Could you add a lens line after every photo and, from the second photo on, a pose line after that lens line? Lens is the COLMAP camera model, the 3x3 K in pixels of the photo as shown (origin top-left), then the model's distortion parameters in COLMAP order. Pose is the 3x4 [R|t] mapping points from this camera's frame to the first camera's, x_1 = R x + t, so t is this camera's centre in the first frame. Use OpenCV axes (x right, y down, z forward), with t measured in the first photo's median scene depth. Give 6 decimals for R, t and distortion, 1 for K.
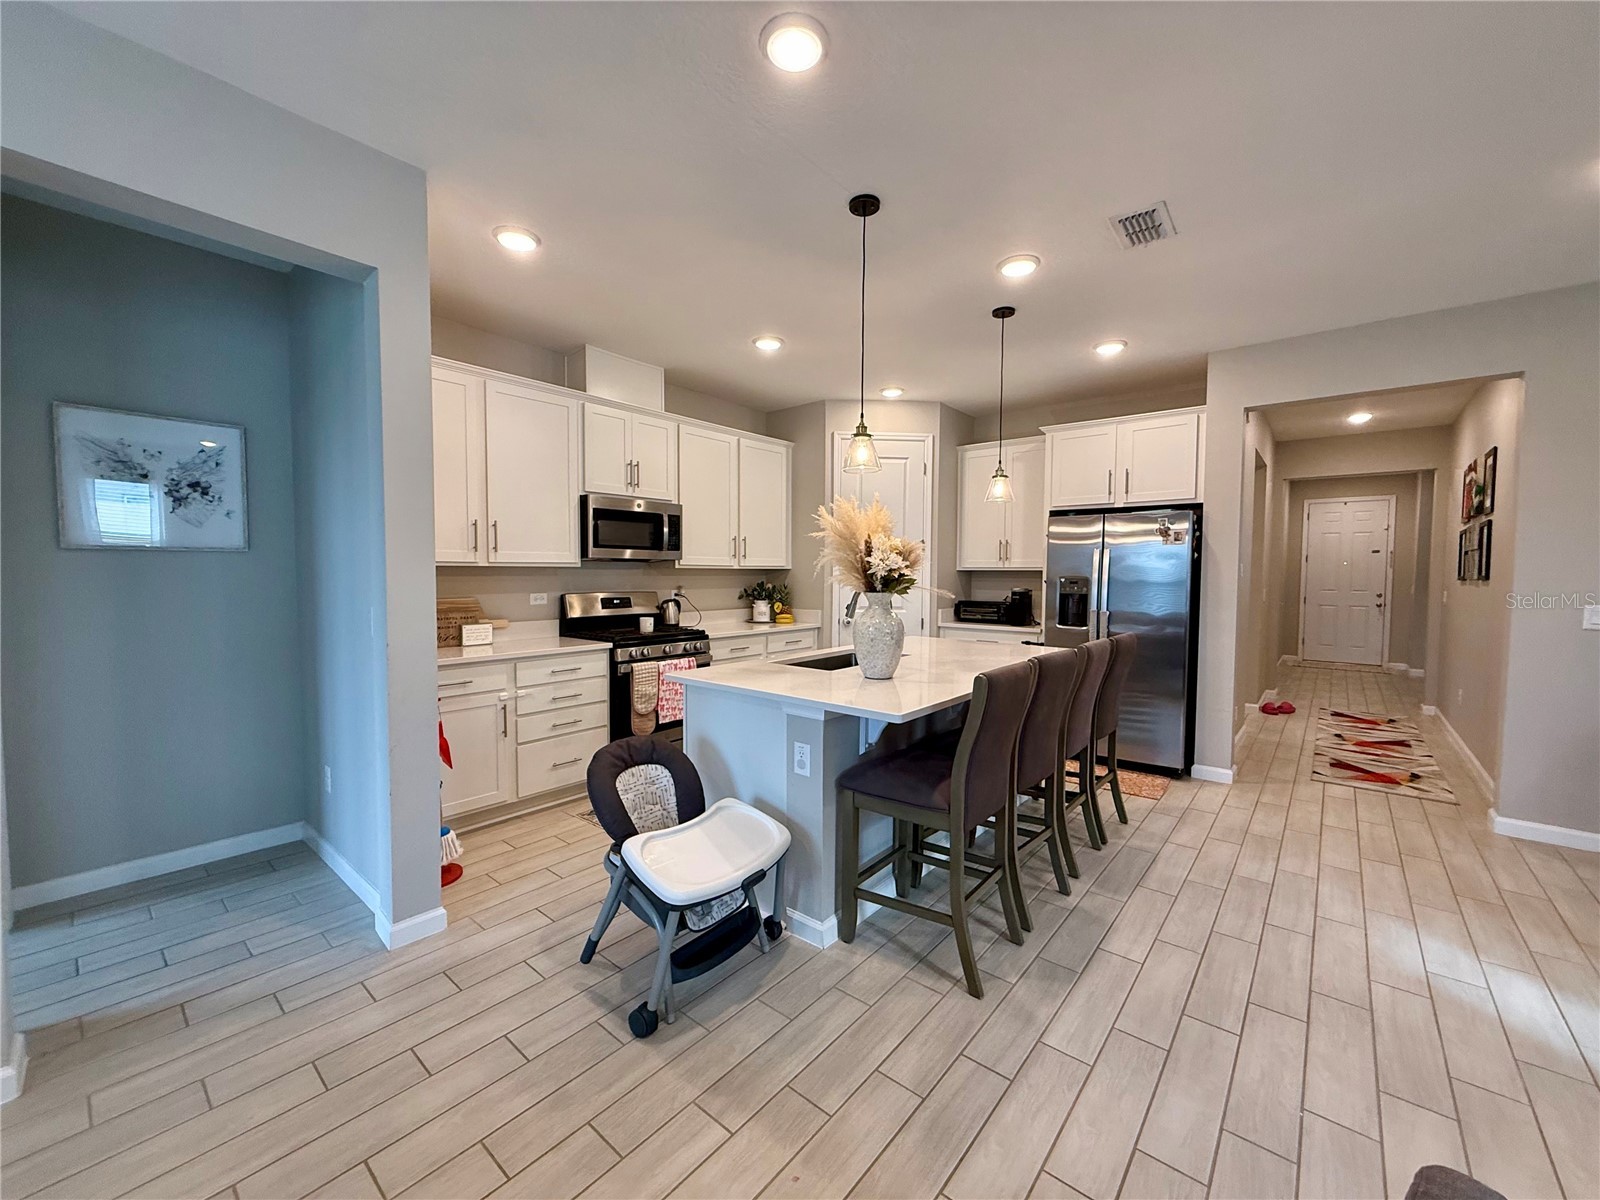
lens RADIAL K [[636.3, 0, 796.9], [0, 636.3, 599.3], [0, 0, 1]] dist [0.000289, 0.000148]
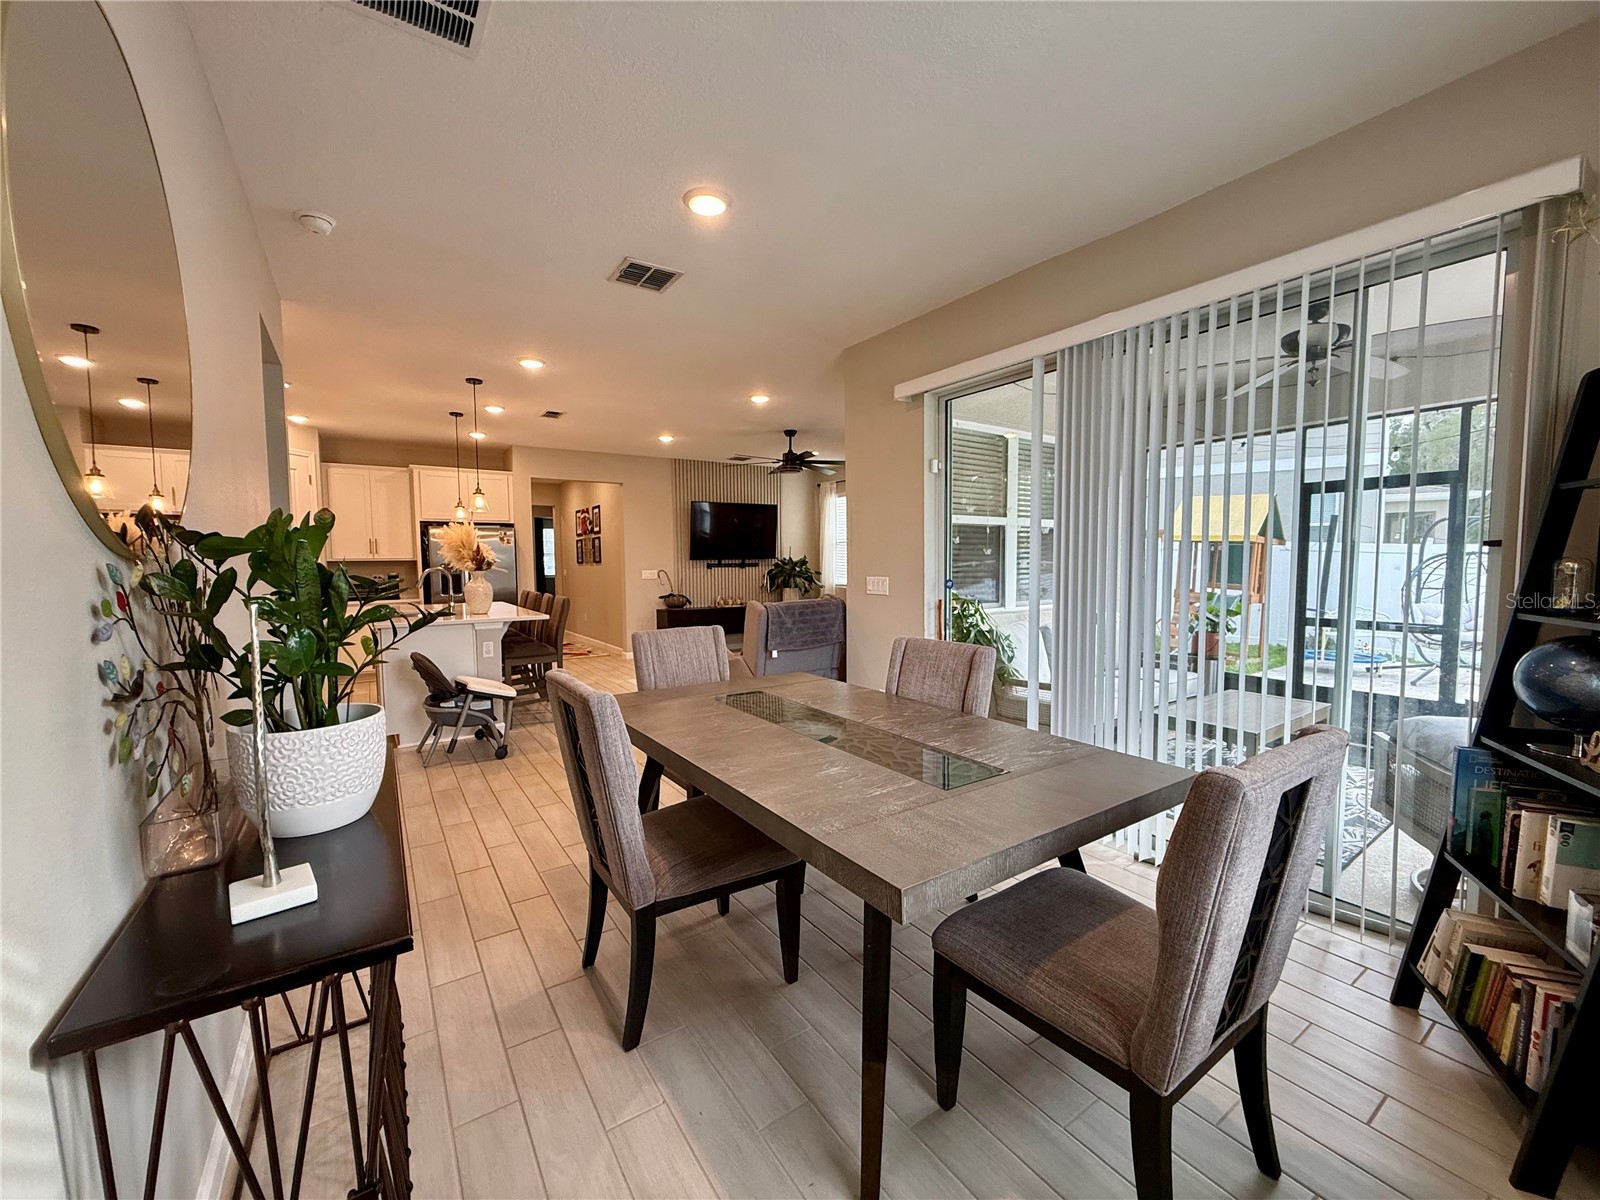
lens RADIAL K [[636.3, 0, 796.9], [0, 636.3, 599.3], [0, 0, 1]] dist [0.000289, 0.000148]
pose [[0.270748, -0.065797, 0.960399, -1.004598], [0.054334, 0.997116, 0.052996, 0.018584], [-0.961116, 0.037833, 0.273542, -0.325435]]
